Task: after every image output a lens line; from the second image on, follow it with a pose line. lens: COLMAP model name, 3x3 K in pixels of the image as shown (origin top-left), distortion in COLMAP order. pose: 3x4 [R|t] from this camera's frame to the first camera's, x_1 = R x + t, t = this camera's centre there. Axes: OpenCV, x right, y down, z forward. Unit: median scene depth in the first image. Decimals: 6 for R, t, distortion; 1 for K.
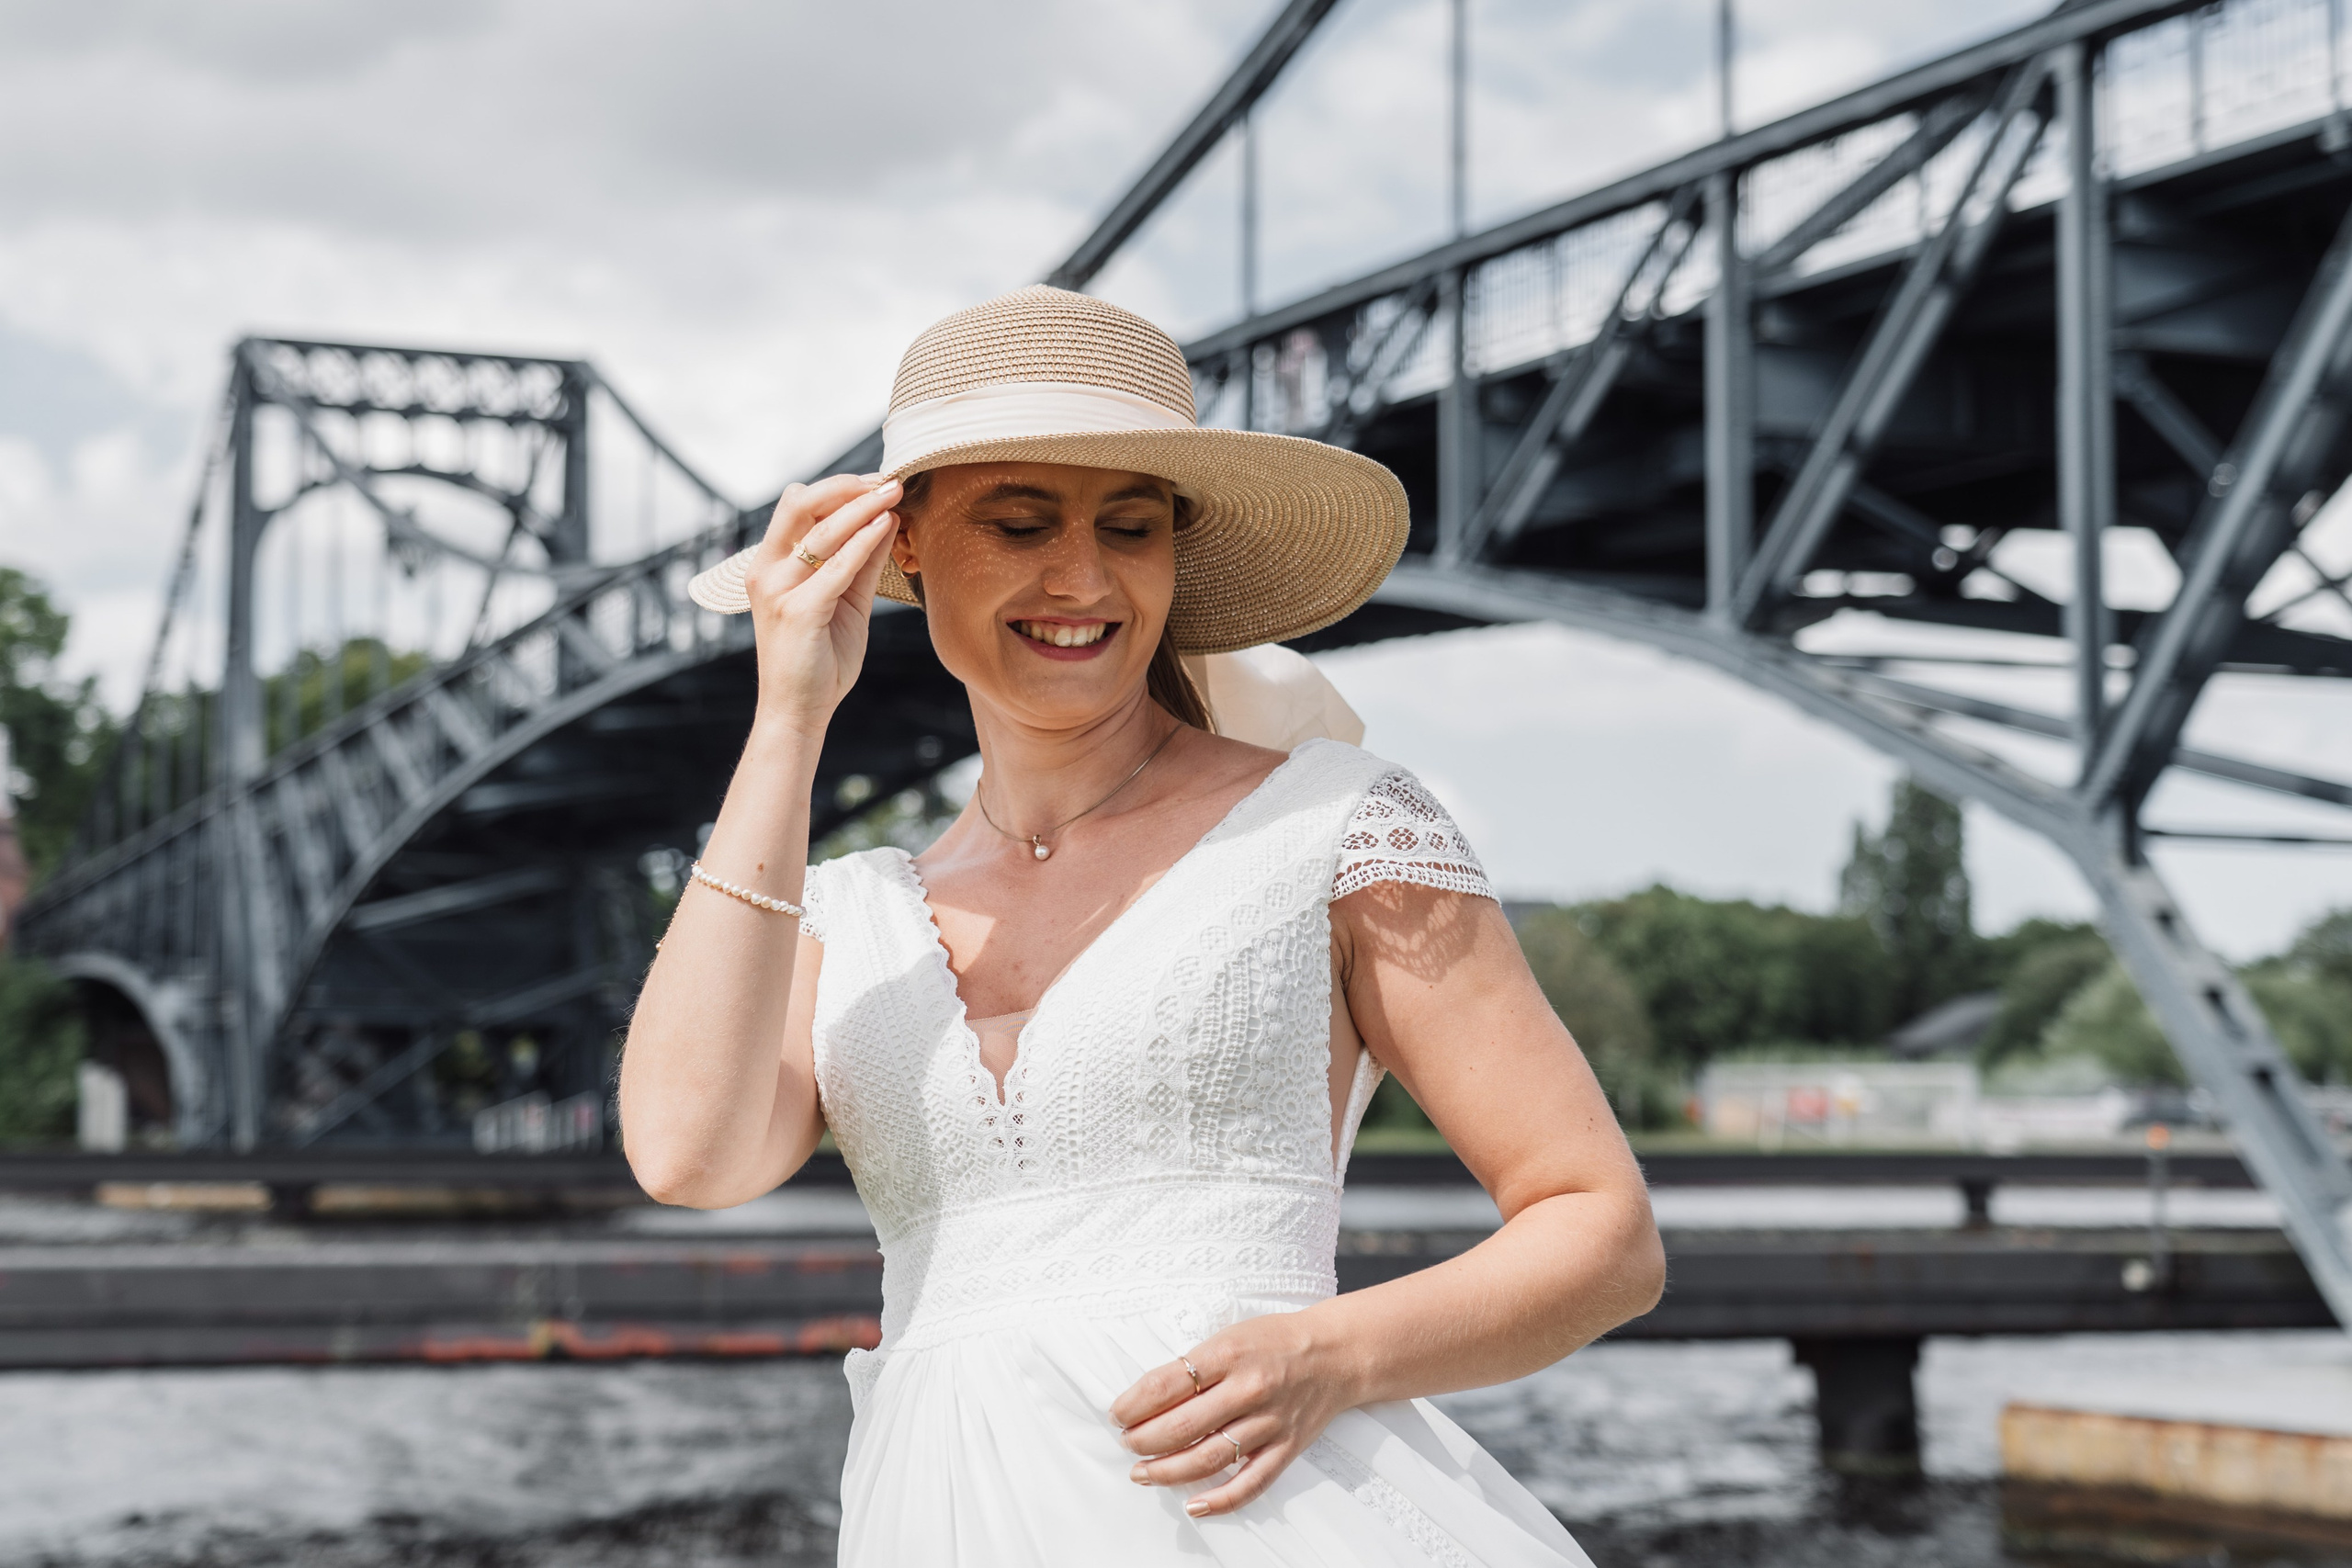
lens RADIAL K [[3647.5, 0, 1176.0], [0, 3647.5, 784.0], [0, 0, 1]] dist [0.005966, -0.067586]
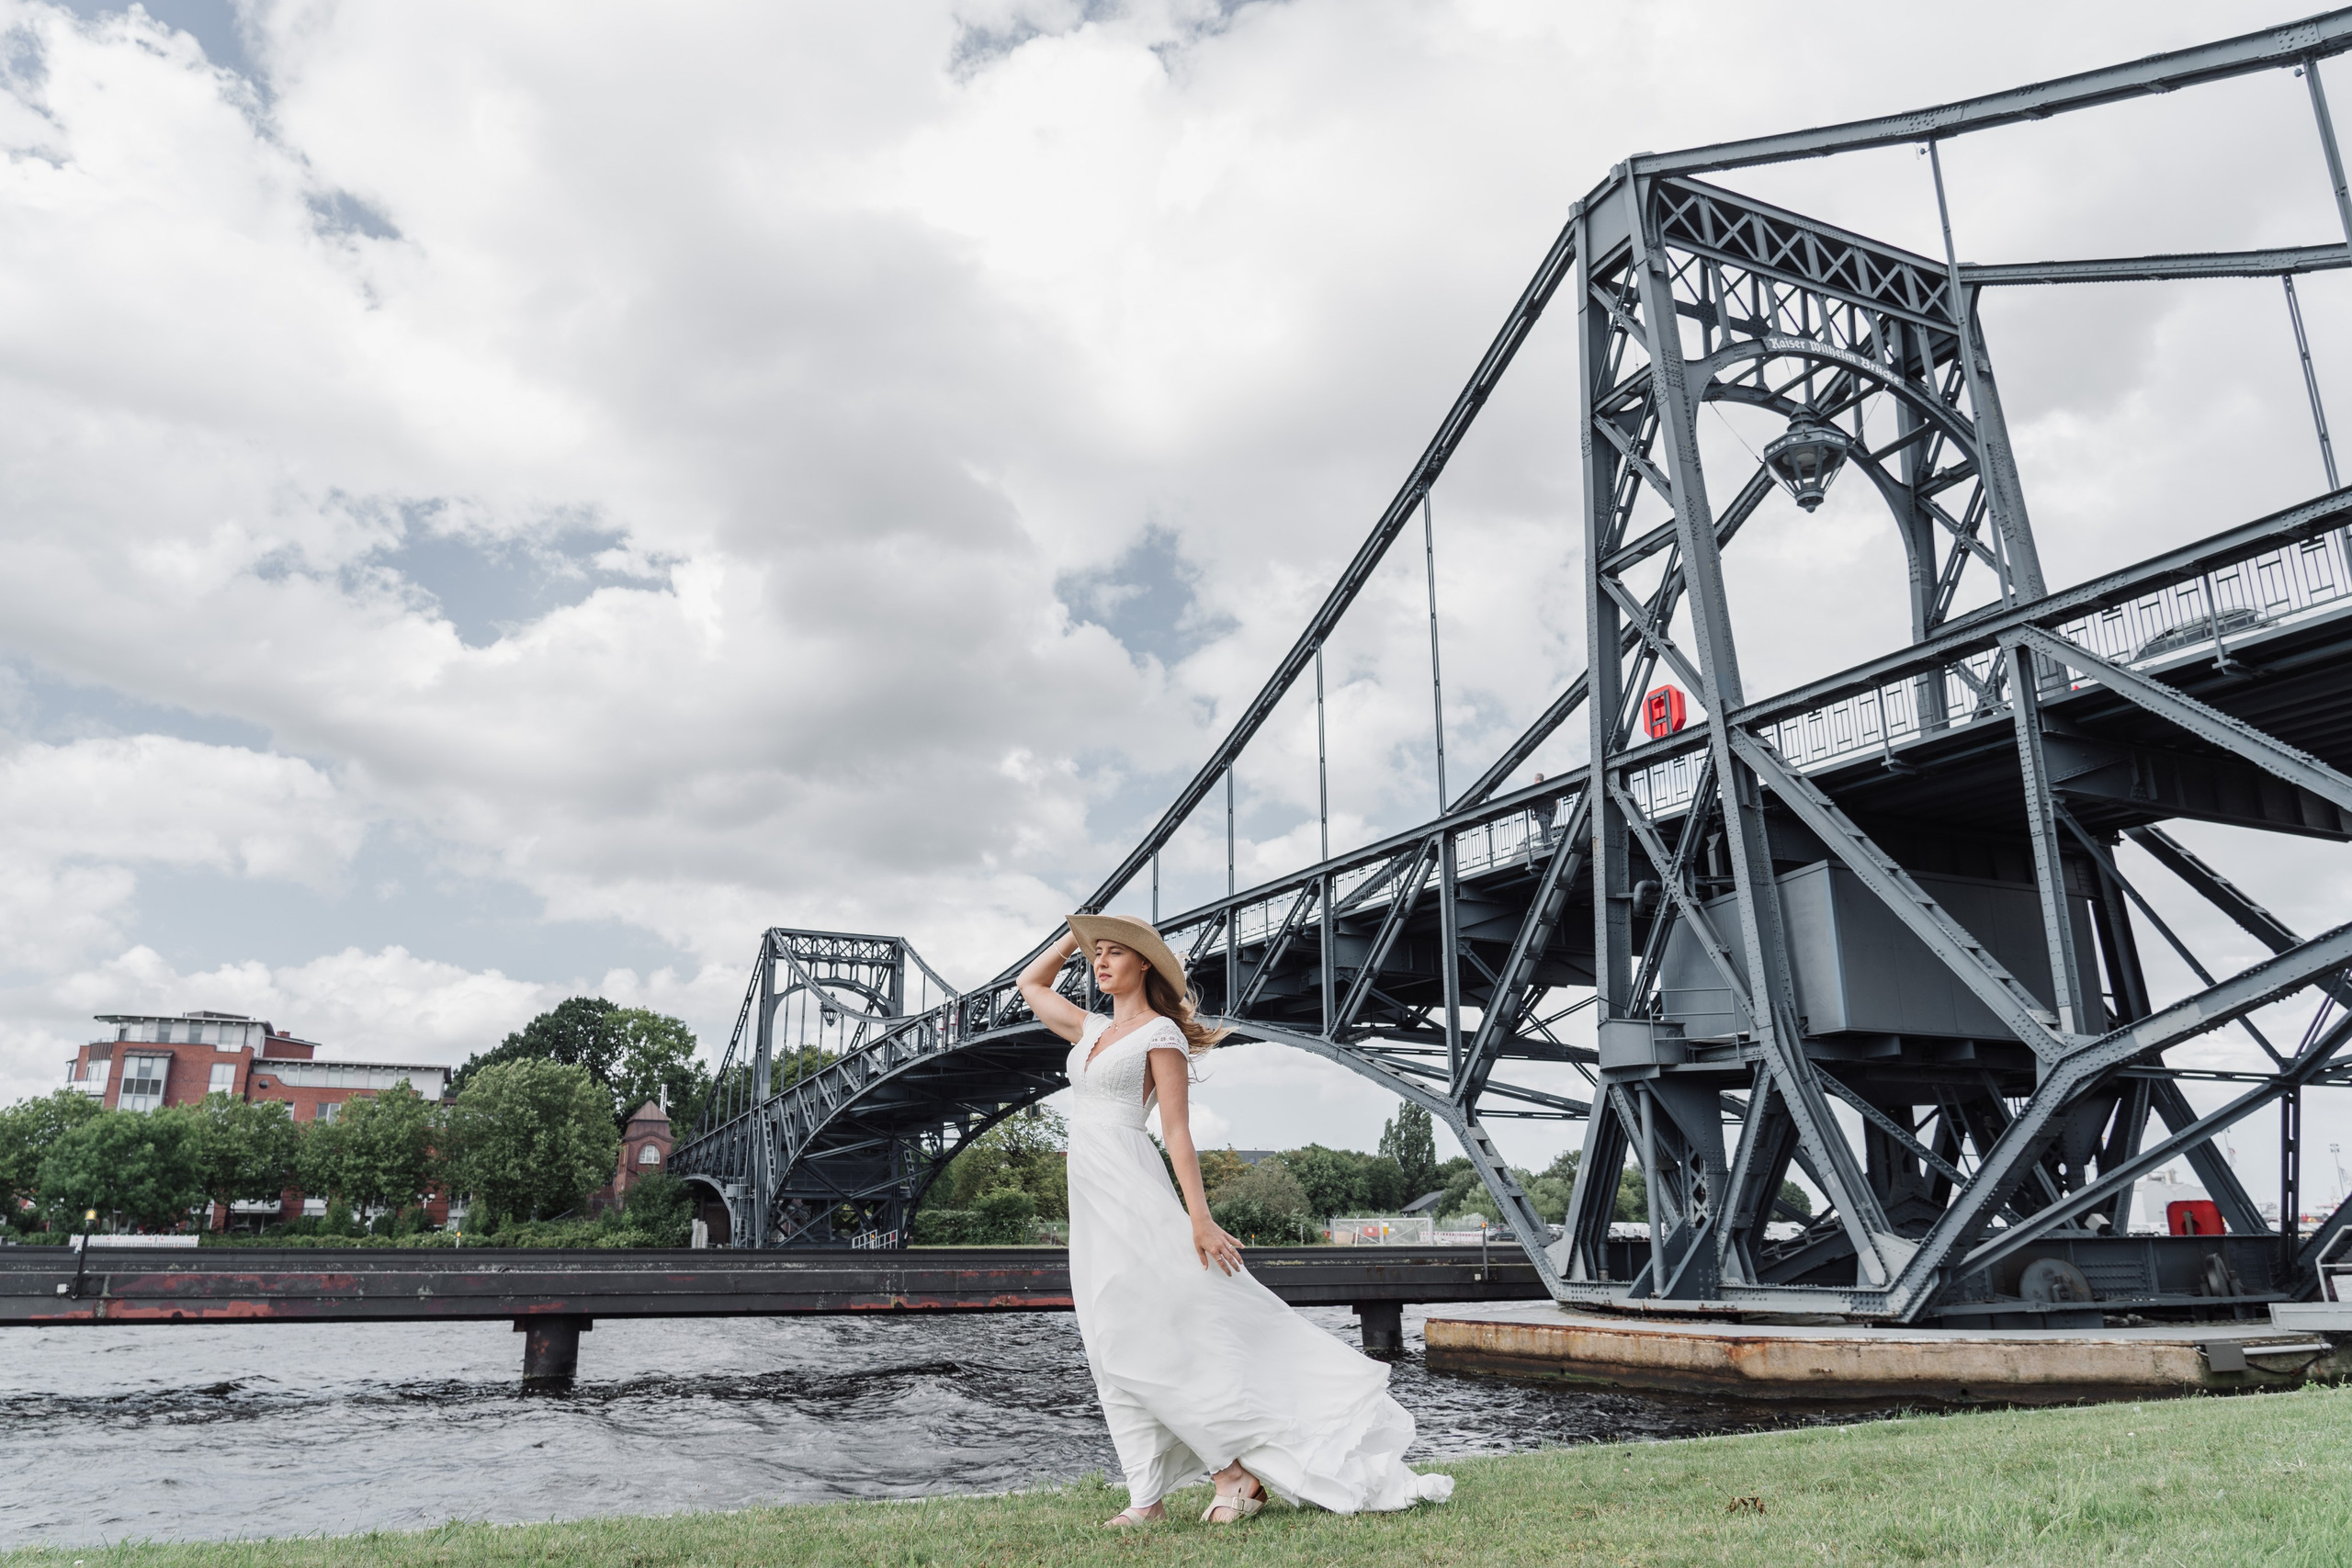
lens RADIAL K [[1544.2, 0, 1176.0], [0, 1544.2, 784.0], [0, 0, 1]] dist [0.069292, 0.000000]
pose [[0.999371, 0.010581, 0.033850, -0.004555], [-0.003057, 0.976603, -0.215026, 0.015350], [-0.035334, 0.214788, 0.976021, -0.133962]]
